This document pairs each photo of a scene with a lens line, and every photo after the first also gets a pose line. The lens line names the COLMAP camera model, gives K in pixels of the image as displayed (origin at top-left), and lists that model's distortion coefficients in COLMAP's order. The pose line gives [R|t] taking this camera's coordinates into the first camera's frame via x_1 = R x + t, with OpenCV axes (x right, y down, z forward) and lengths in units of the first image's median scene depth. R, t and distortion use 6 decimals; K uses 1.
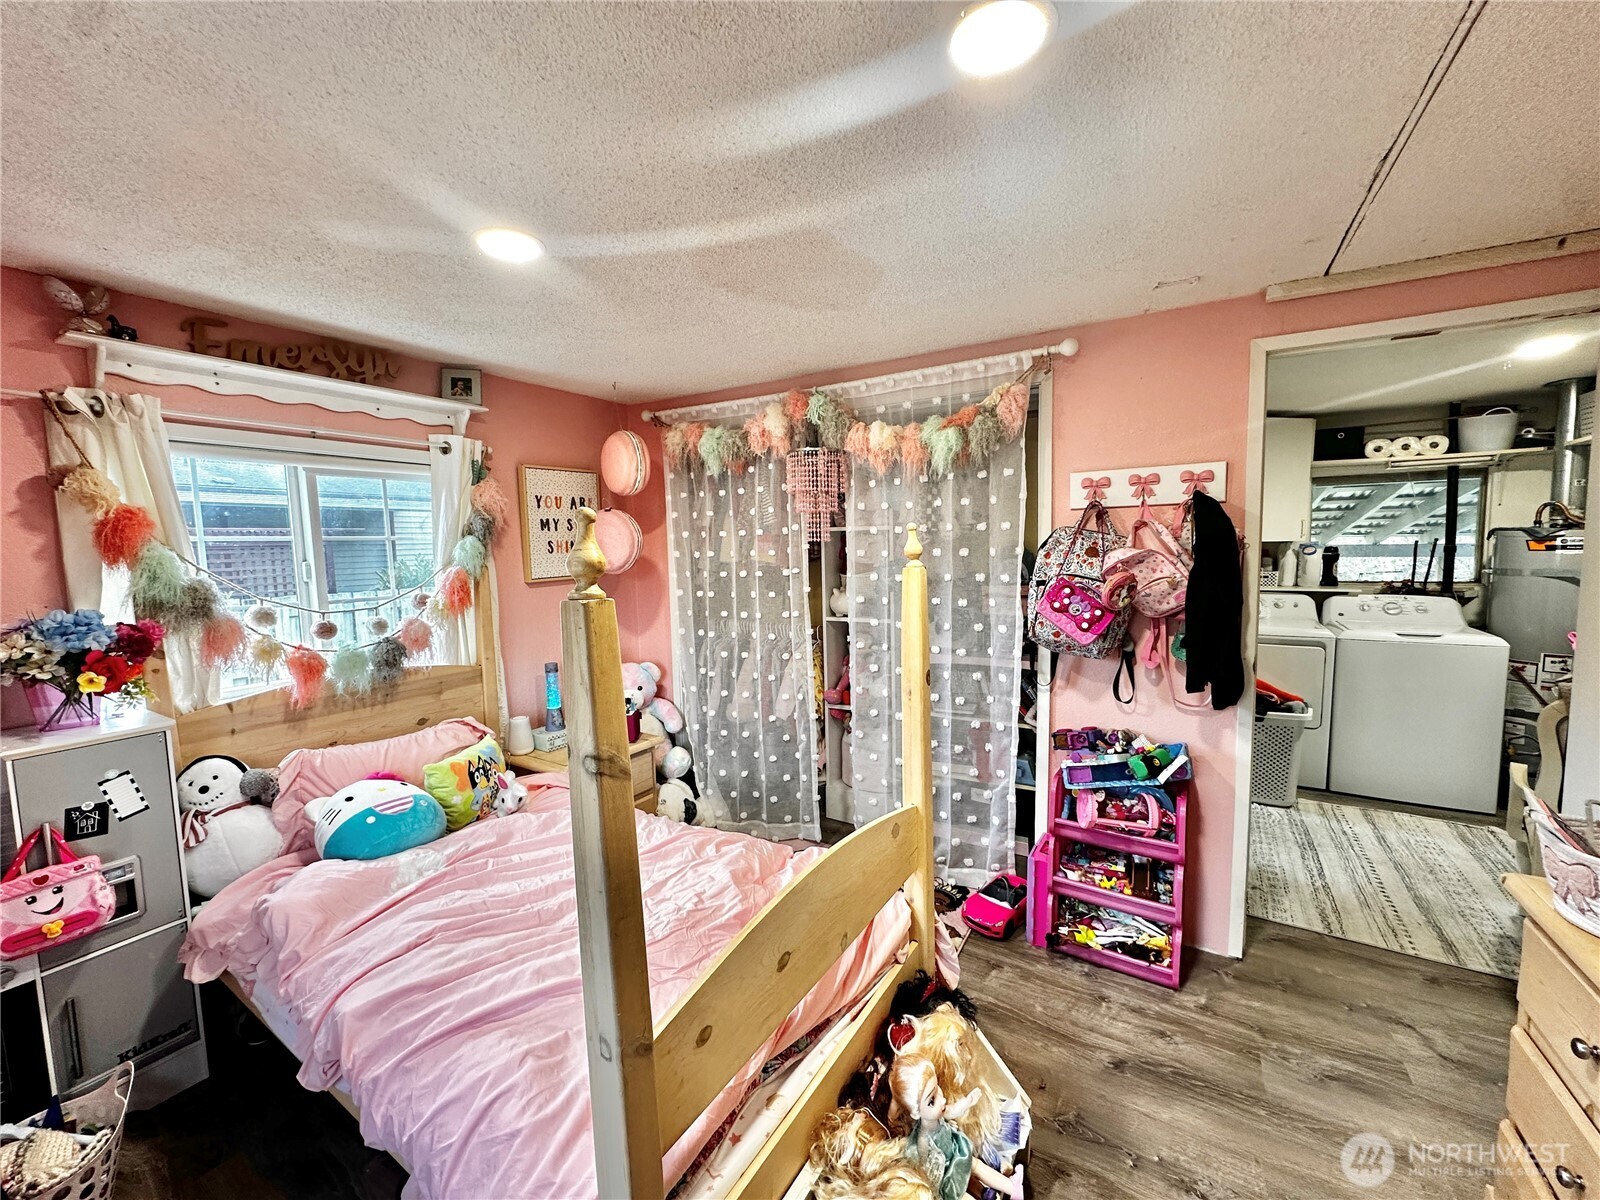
lens RADIAL K [[636.0, 0, 798.6], [0, 636.0, 604.5], [0, 0, 1]] dist [-0.006183, 0.000435]
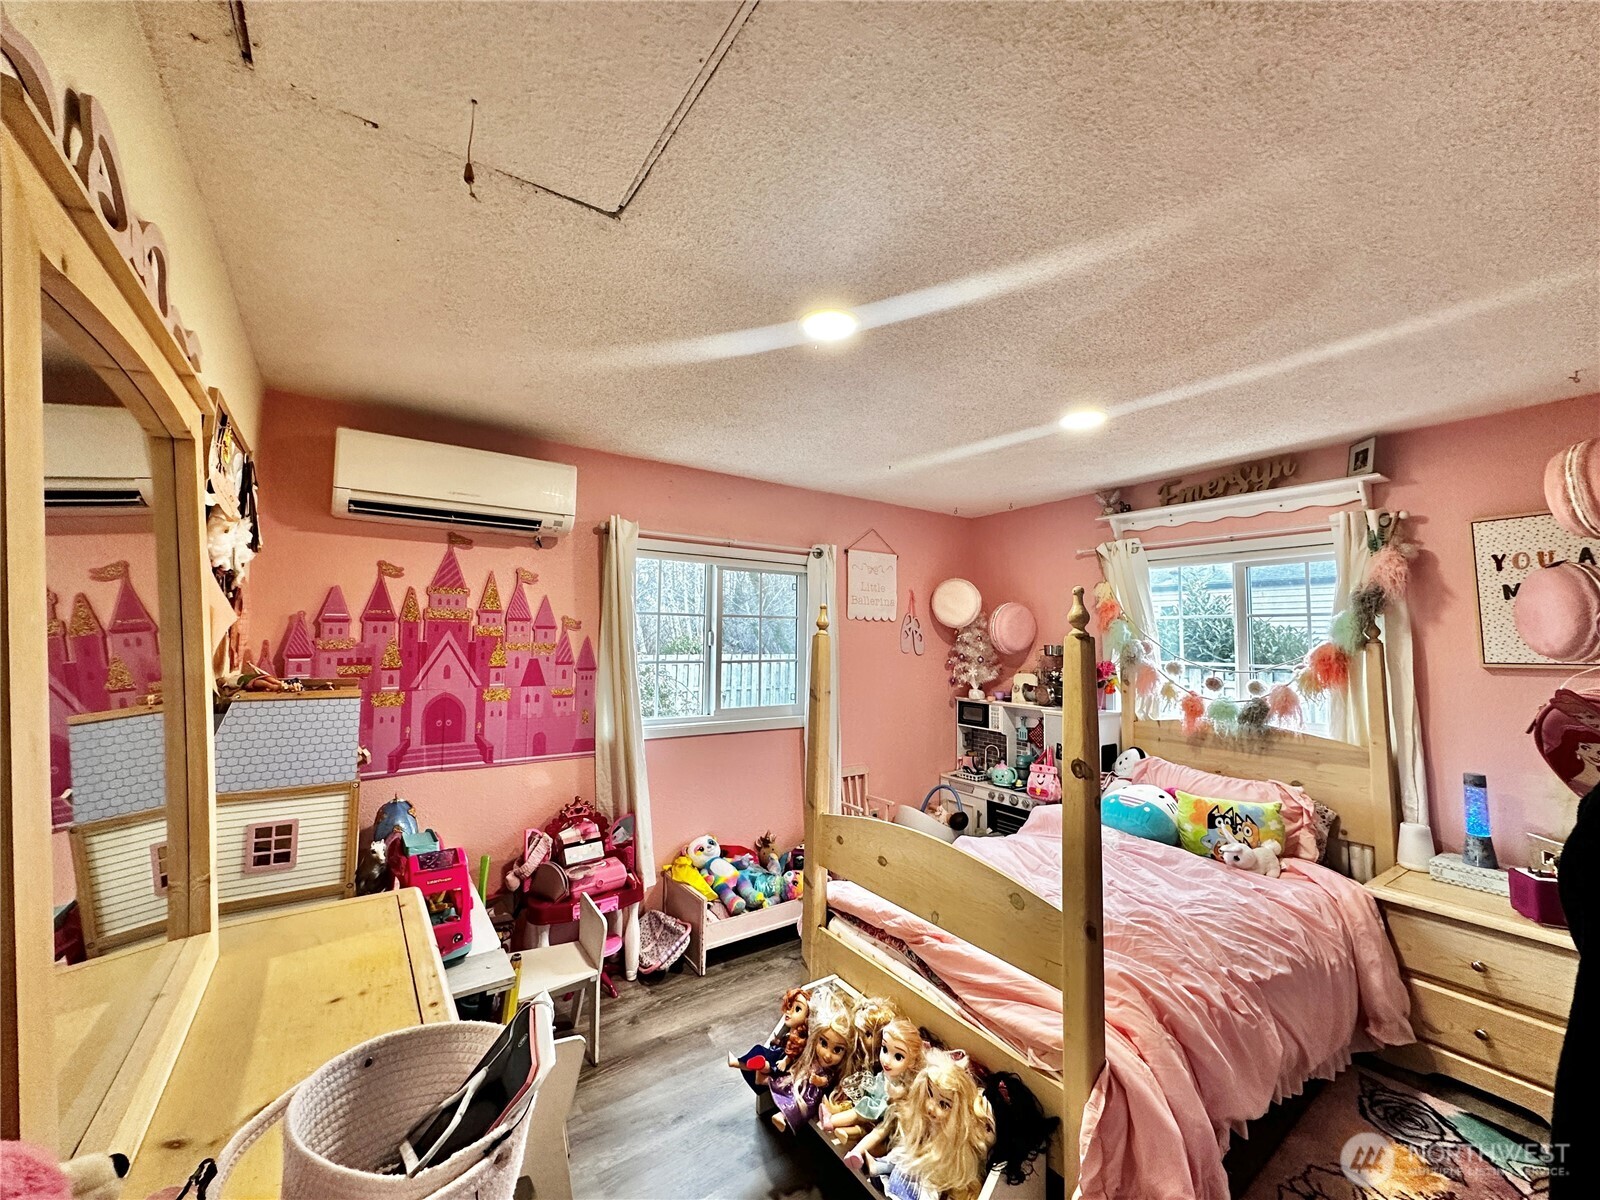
lens RADIAL K [[636.0, 0, 804.2], [0, 636.0, 597.6], [0, 0, 1]] dist [-0.006183, 0.000435]
pose [[-0.389279, -0.044854, -0.920027, 0.783658], [-0.088134, 0.996045, -0.011269, -0.047351], [0.916894, 0.076699, -0.391692, 0.674522]]
